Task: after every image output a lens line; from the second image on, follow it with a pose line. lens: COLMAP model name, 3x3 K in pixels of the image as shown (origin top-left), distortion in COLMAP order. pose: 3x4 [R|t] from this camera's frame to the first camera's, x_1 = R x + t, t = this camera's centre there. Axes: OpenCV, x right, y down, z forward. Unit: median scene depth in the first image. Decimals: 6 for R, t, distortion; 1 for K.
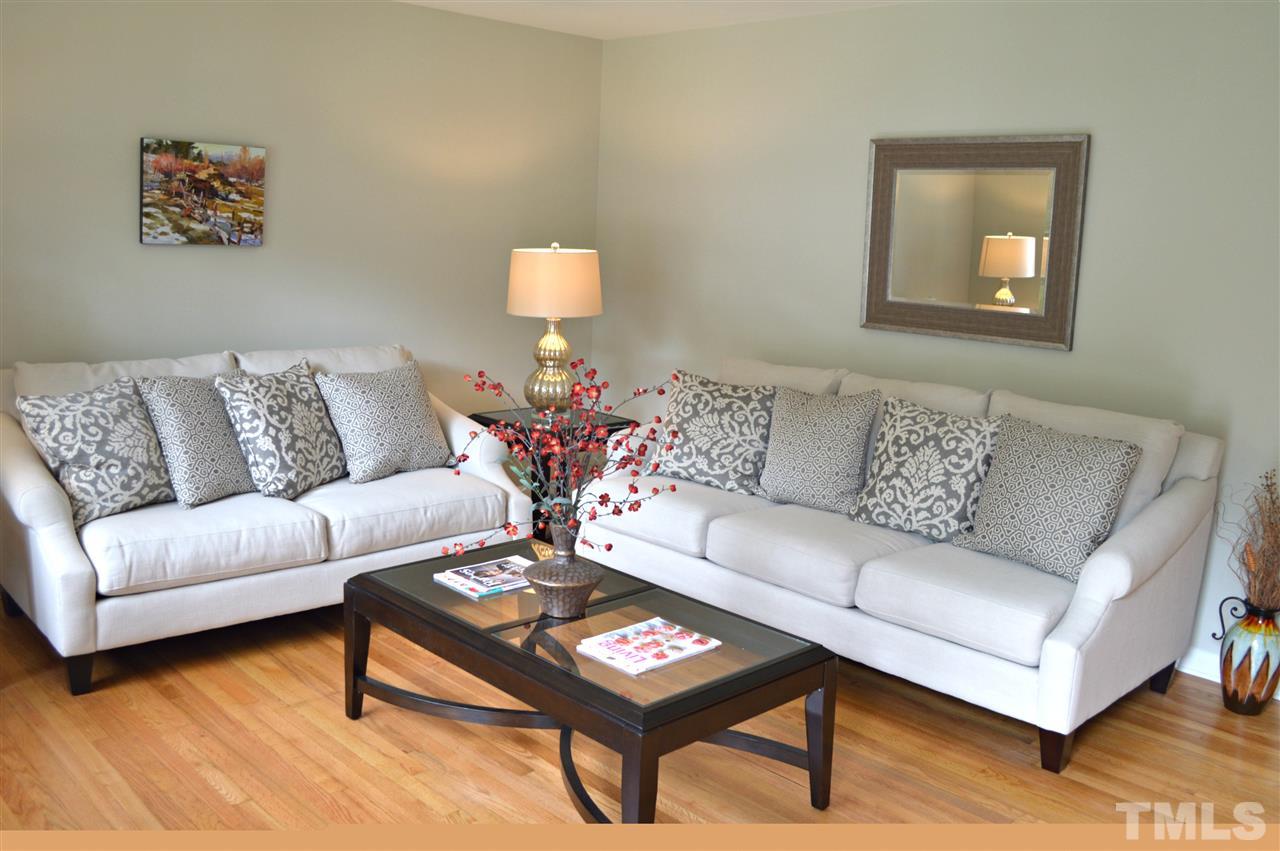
lens RADIAL K [[1071.7, 0, 646.4], [0, 1071.7, 424.3], [0, 0, 1]] dist [-0.056533, -0.007323]
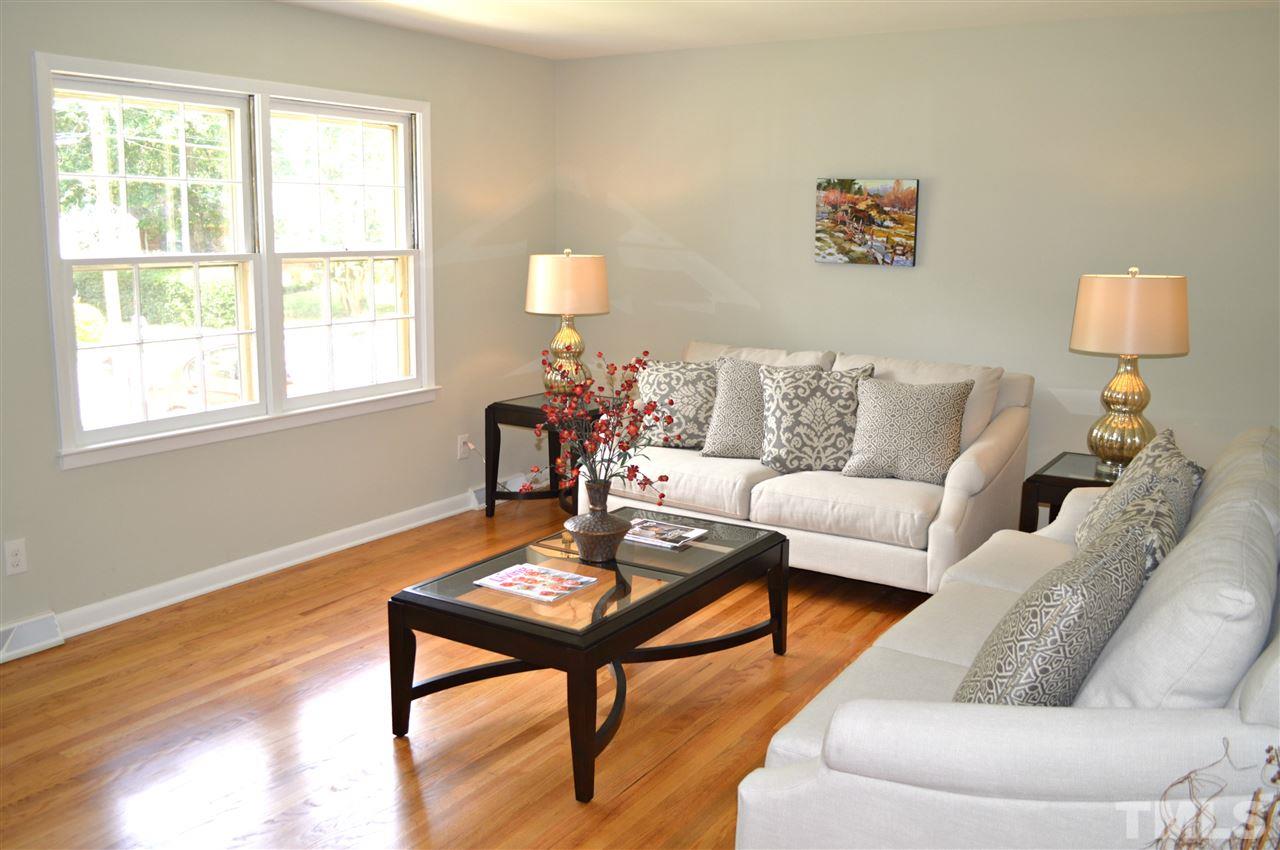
lens RADIAL K [[1071.7, 0, 649.3], [0, 1071.7, 425.0], [0, 0, 1]] dist [-0.056533, -0.007323]
pose [[0.280264, 0.141723, -0.949403, 0.705911], [-0.181027, 0.979098, 0.092716, -0.061425], [0.942699, 0.145883, 0.300062, 0.450133]]
